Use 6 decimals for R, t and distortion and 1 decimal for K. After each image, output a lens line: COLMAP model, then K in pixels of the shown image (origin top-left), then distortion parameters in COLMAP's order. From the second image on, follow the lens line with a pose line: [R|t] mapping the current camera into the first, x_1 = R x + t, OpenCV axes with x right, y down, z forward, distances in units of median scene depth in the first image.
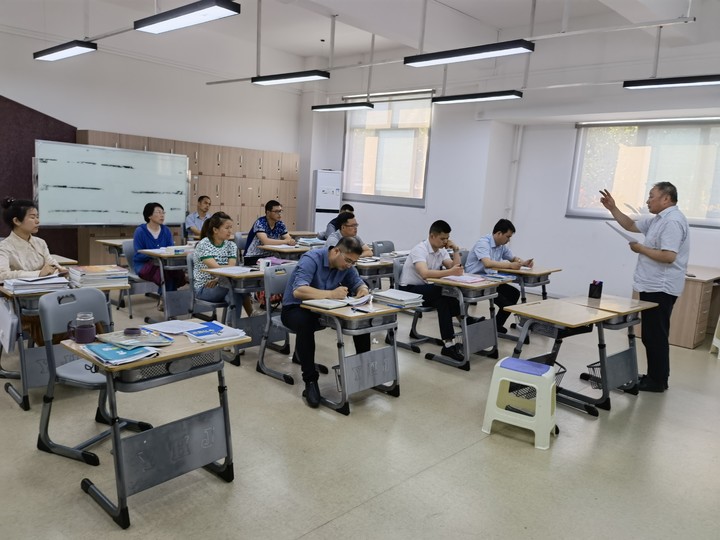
lens RADIAL K [[563.2, 0, 366.8], [0, 563.2, 268.5], [0, 0, 1]] dist [0.088386, -0.005685]
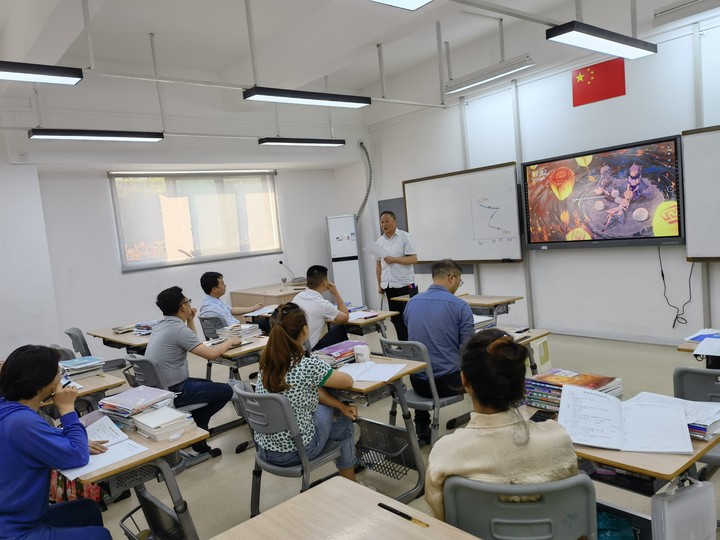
lens RADIAL K [[552.9, 0, 360.0], [0, 552.9, 270.0], [0, 0, 1]] dist [0.099317, 0.000455]
pose [[0.111879, -0.161378, 0.980531, -0.530376], [0.253696, 0.958666, 0.128832, -0.126497], [-0.960792, 0.234343, 0.148195, 0.551346]]
